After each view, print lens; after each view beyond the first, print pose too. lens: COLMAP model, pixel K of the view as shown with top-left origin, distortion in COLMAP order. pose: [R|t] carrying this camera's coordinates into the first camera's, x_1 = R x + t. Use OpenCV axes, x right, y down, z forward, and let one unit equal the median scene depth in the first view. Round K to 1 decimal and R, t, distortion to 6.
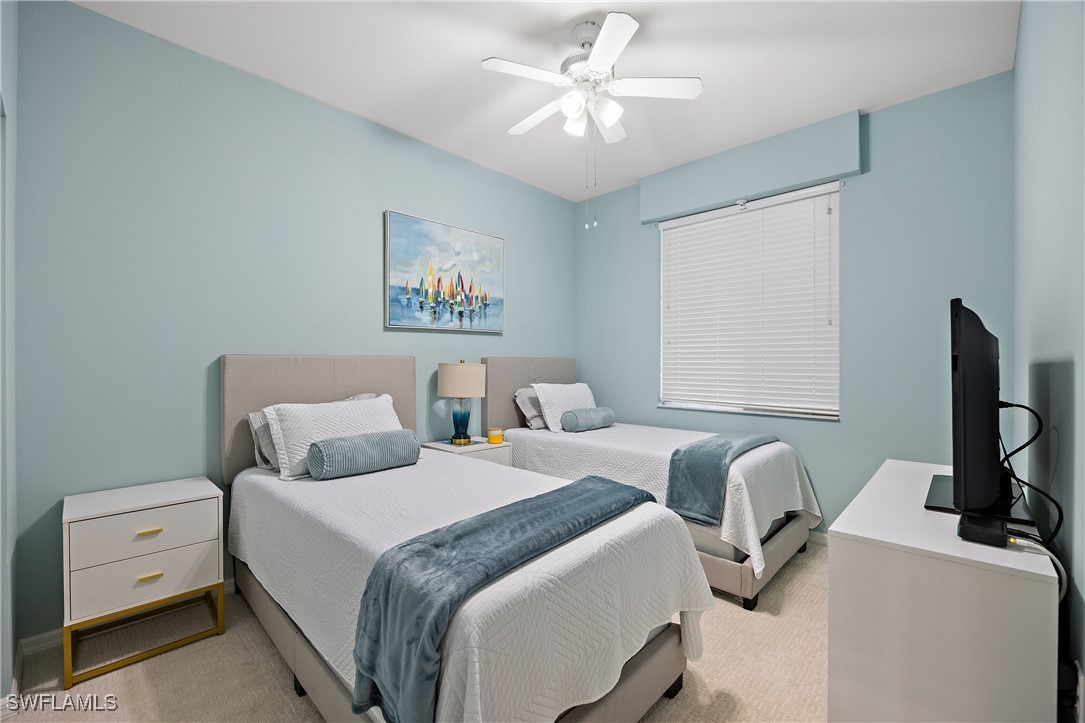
lens RADIAL K [[455.0, 0, 542.2], [0, 455.0, 361.3], [0, 0, 1]] dist [-0.004818, -0.000136]
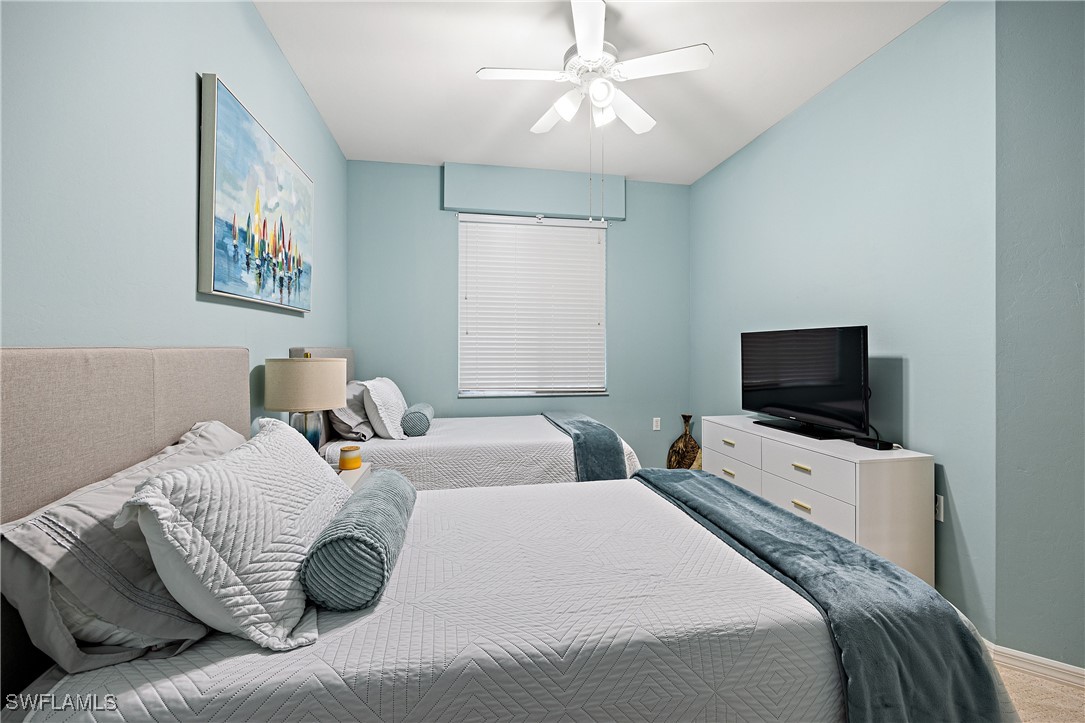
lens RADIAL K [[427.8, 0, 529.4], [0, 427.8, 344.8], [0, 0, 1]] dist [-0.002568, 0.000053]
pose [[0.600947, 0.006005, 0.799266, -0.469224], [-0.003662, 0.999982, -0.004760, -0.012503], [-0.799280, -0.000066, 0.600958, 0.362866]]
